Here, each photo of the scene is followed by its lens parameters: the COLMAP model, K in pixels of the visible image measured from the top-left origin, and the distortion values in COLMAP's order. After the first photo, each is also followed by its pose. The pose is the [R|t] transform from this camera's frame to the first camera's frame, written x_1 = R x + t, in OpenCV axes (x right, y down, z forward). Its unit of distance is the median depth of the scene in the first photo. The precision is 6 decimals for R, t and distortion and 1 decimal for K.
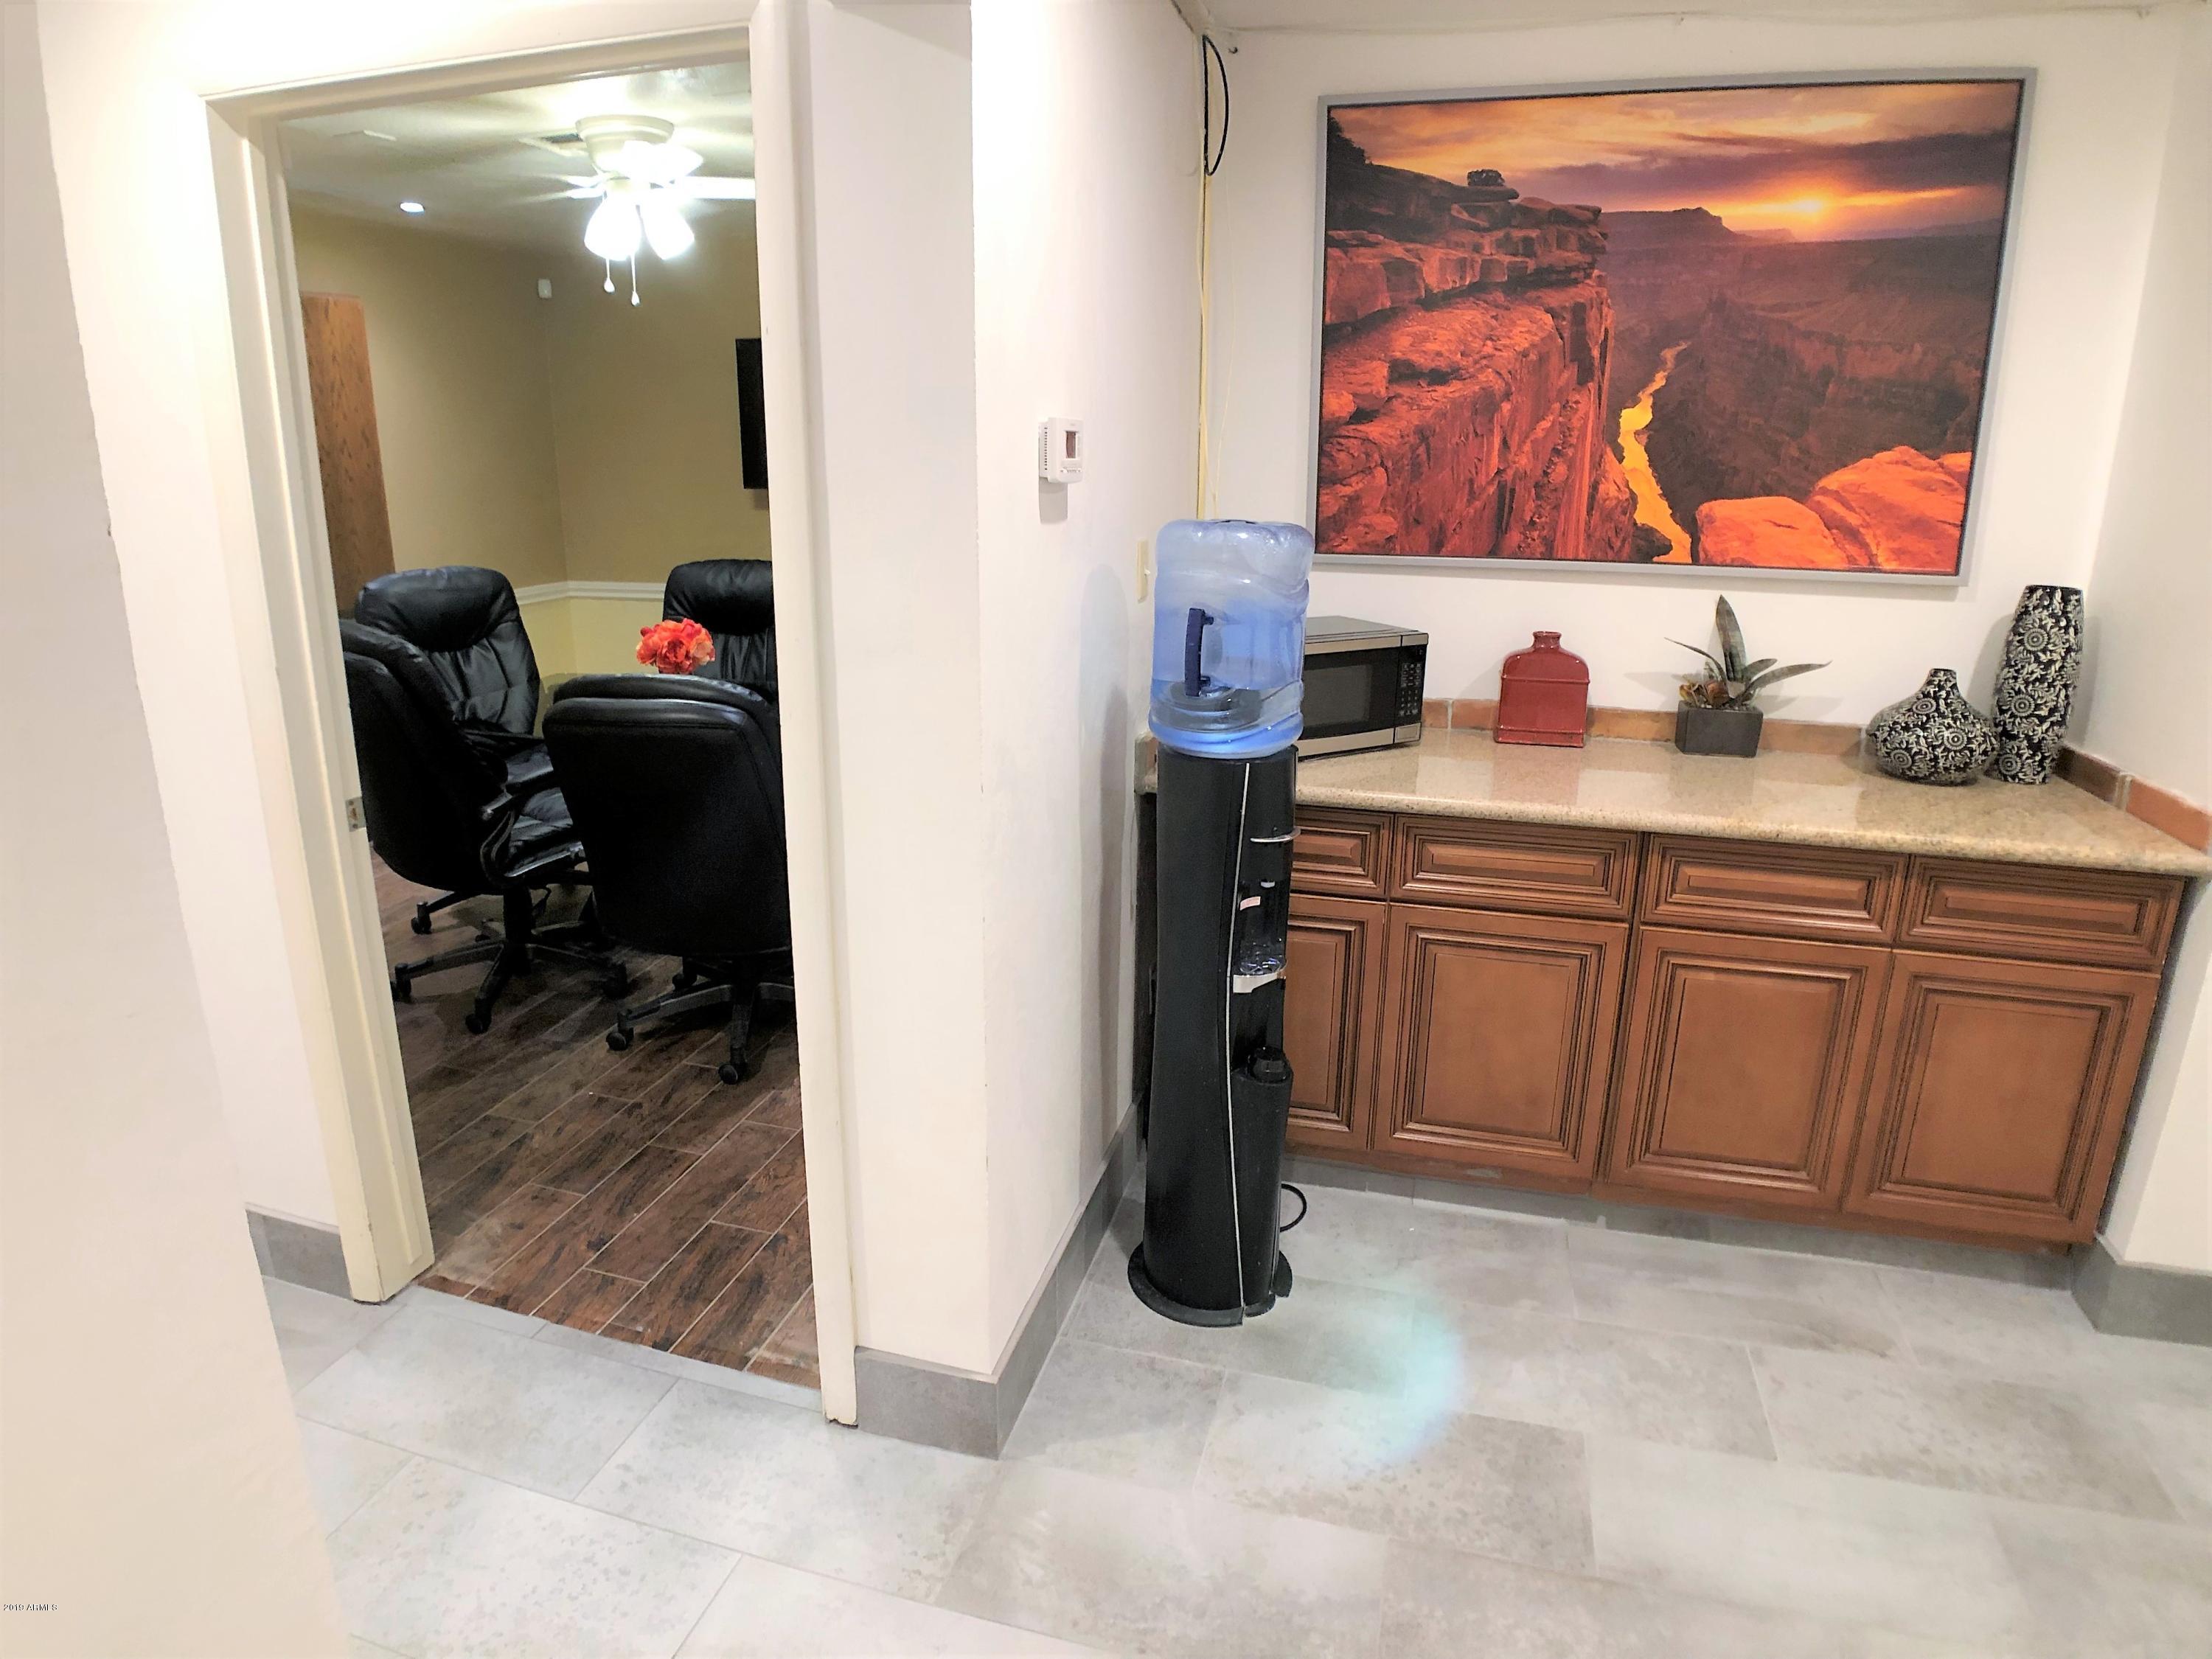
lens RADIAL K [[1262.4, 0, 1108.6], [0, 1262.4, 792.5], [0, 0, 1]] dist [-0.110181, 0.032351]
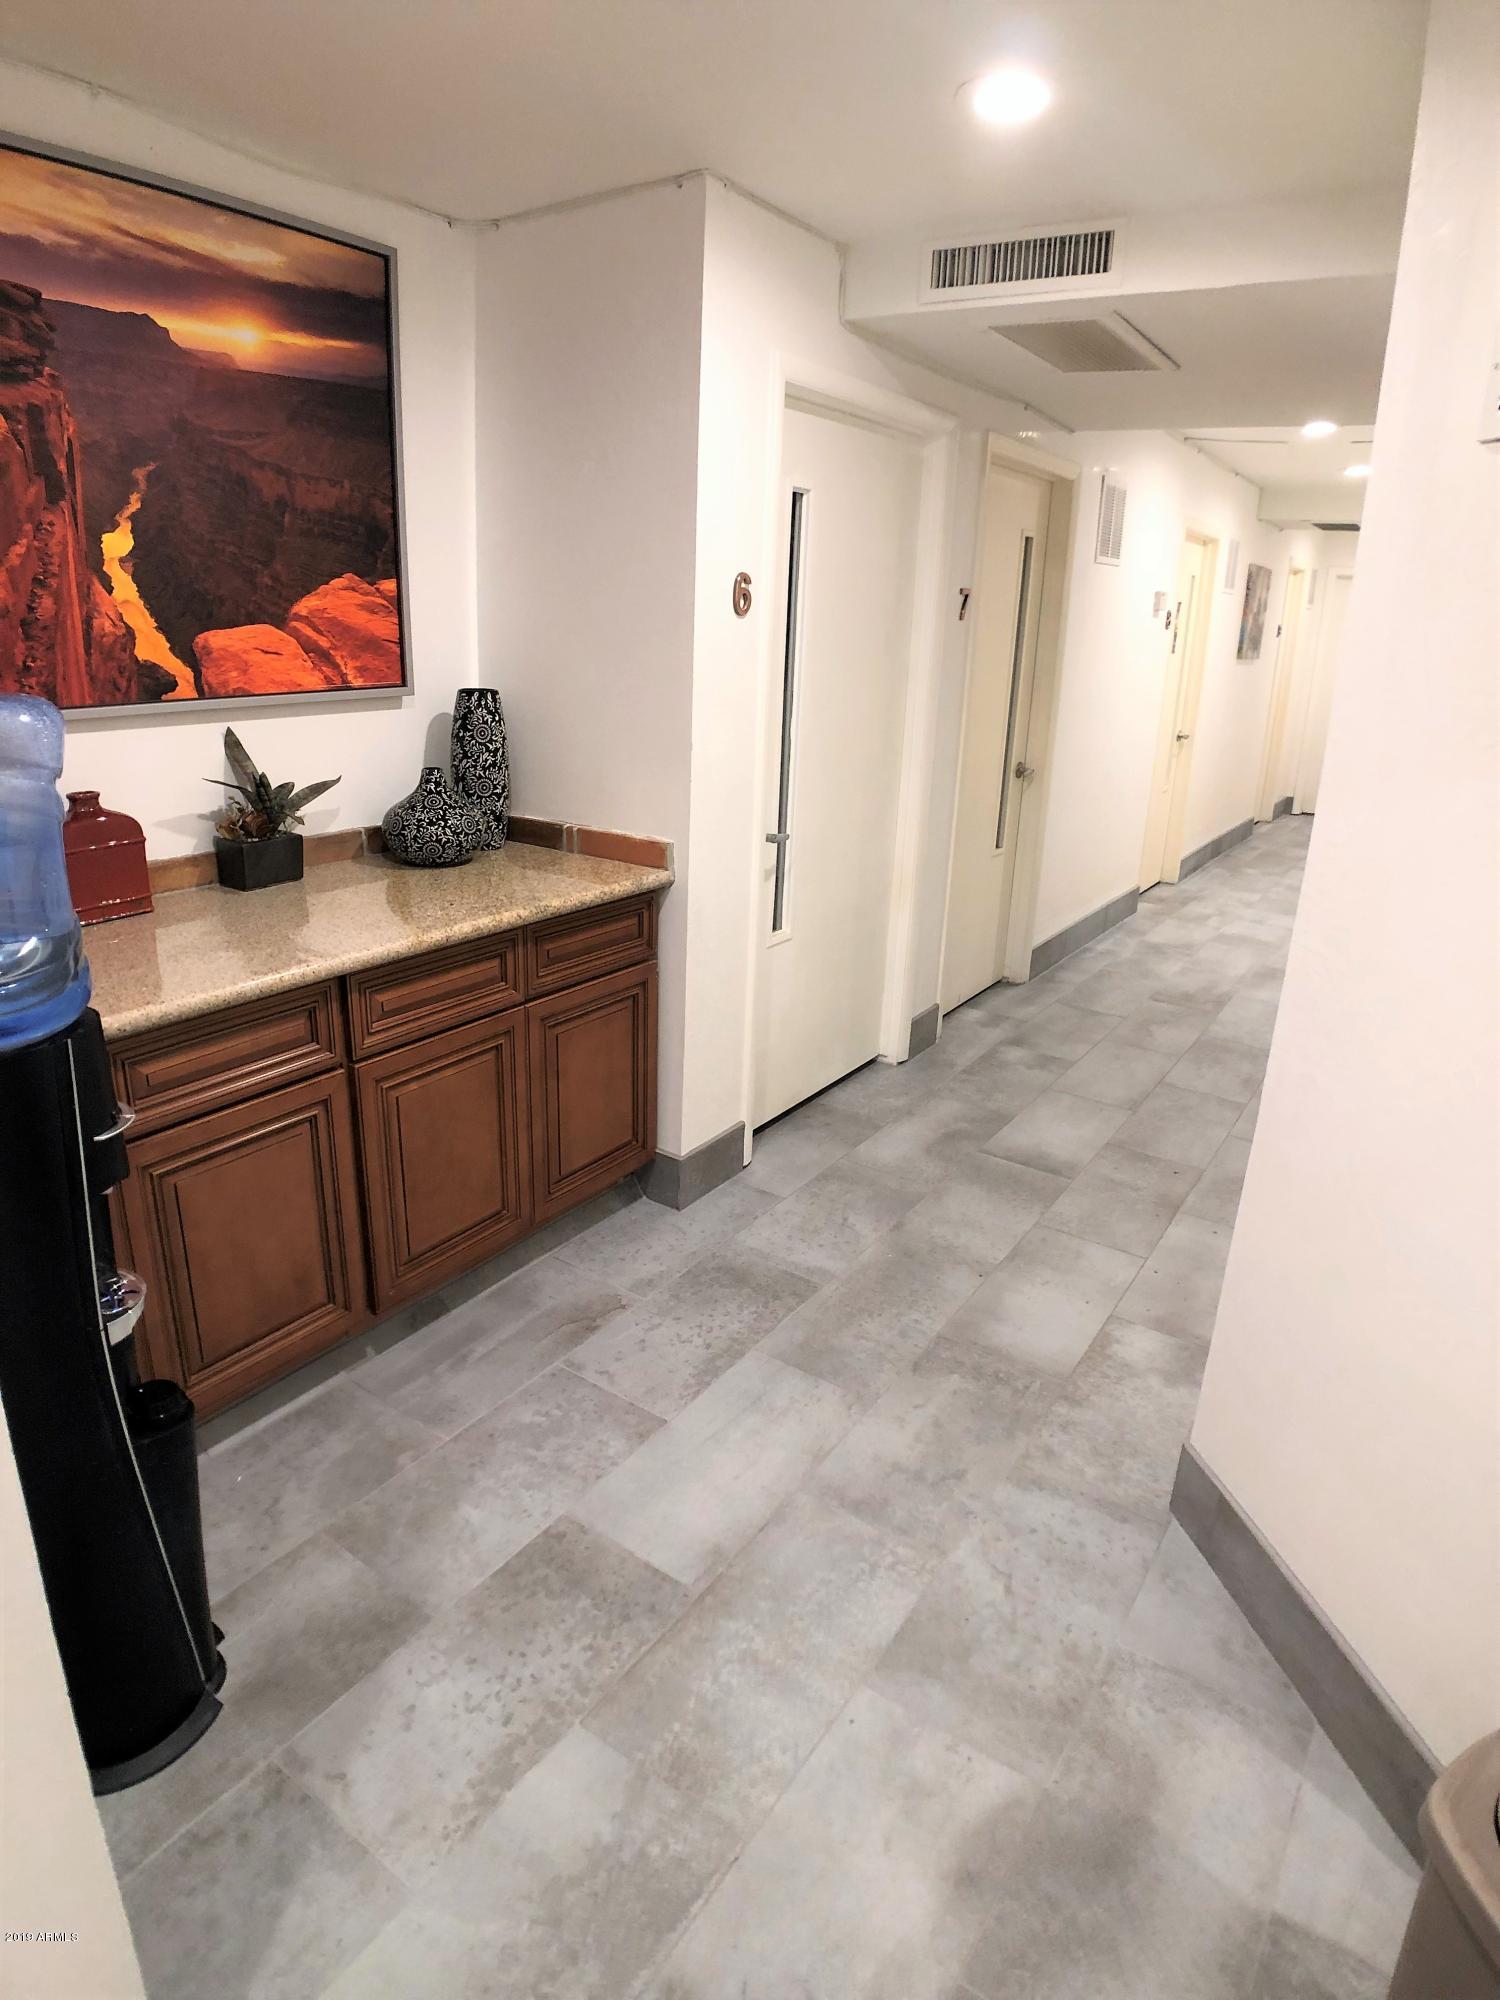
lens RADIAL K [[1141.4, 0, 752.7], [0, 1141.4, 951.9], [0, 0, 1]] dist [-0.110181, 0.032351]
pose [[0.305474, -0.269905, 0.913147, -0.252736], [0.204493, 0.955206, 0.213928, -0.099110], [-0.929983, 0.121383, 0.346984, 0.340532]]
